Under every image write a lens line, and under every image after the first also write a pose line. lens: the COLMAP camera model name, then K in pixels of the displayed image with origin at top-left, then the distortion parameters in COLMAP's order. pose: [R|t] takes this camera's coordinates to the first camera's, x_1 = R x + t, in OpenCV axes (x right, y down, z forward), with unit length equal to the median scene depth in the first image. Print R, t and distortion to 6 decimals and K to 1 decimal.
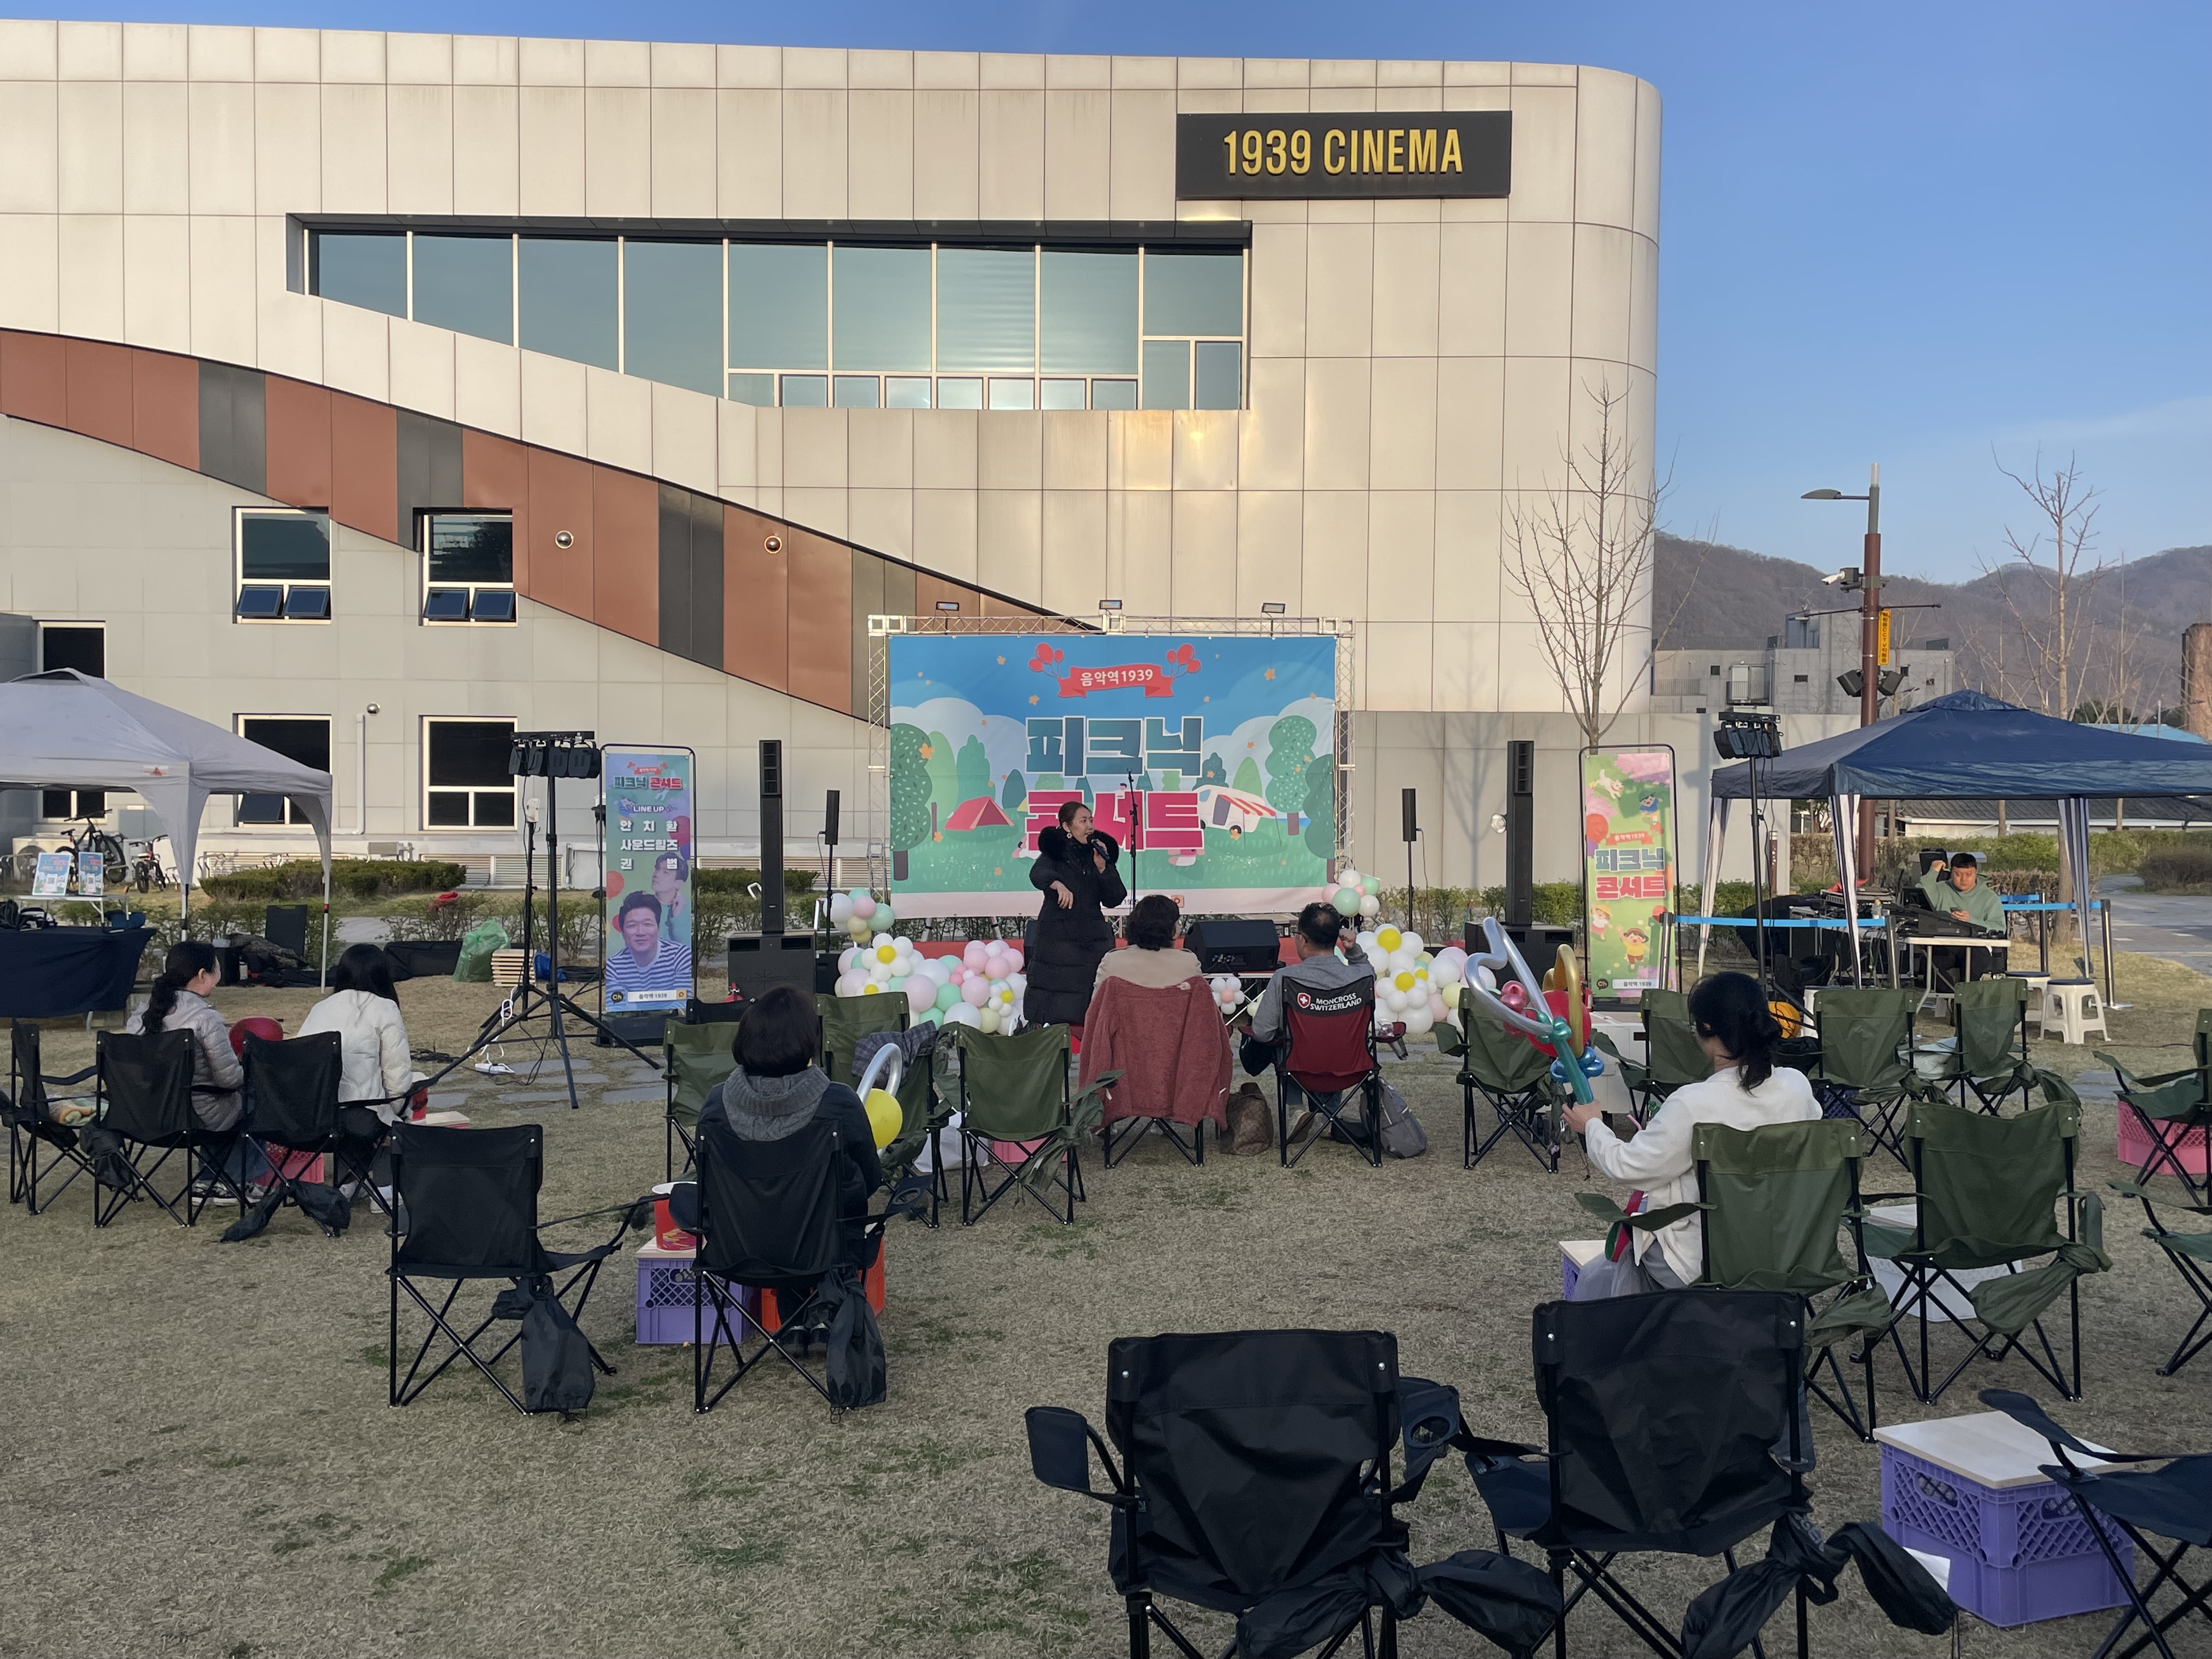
lens RADIAL K [[1899.9, 0, 1106.0], [0, 1899.9, 829.5], [0, 0, 1]] dist [0.083120, -0.008552]
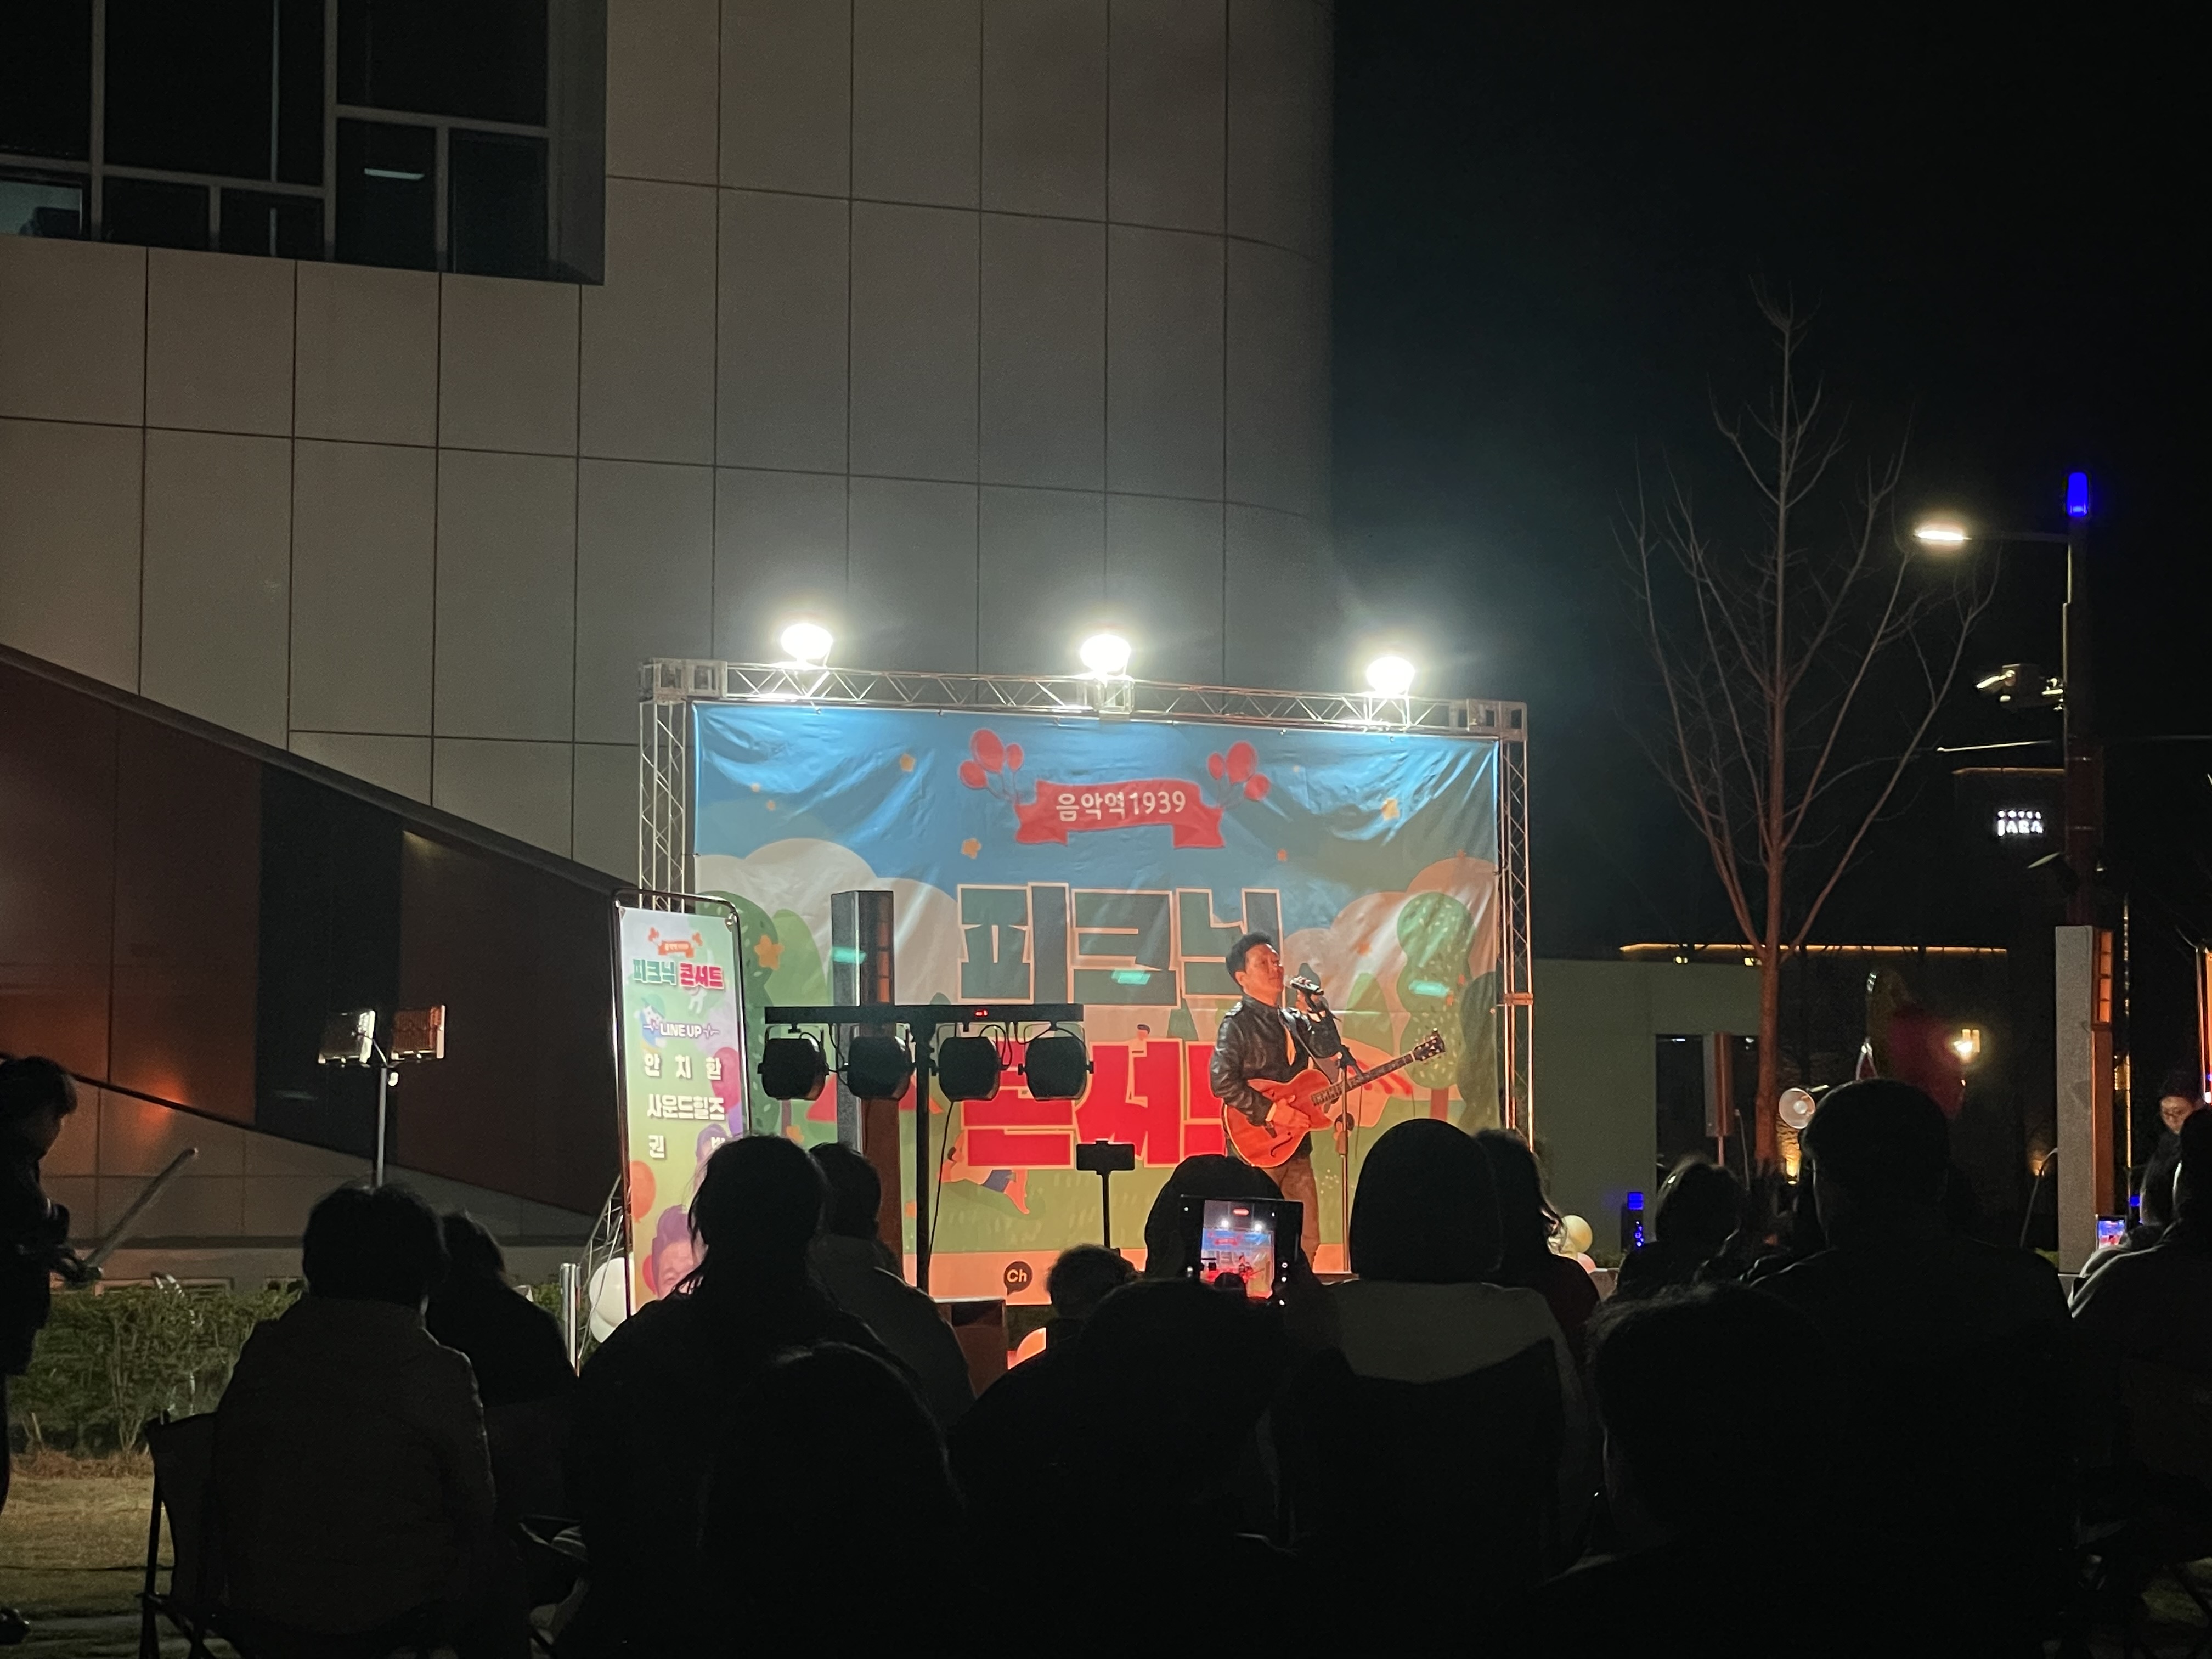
lens RADIAL K [[4527.2, 0, 1106.0], [0, 4527.2, 829.5], [0, 0, 1]] dist [0.129258, -0.107372]
pose [[0.907099, 0.023104, 0.420282, -0.483440], [0.021961, 0.994535, -0.102070, 0.043837], [-0.420343, 0.101818, 0.901635, -0.038538]]
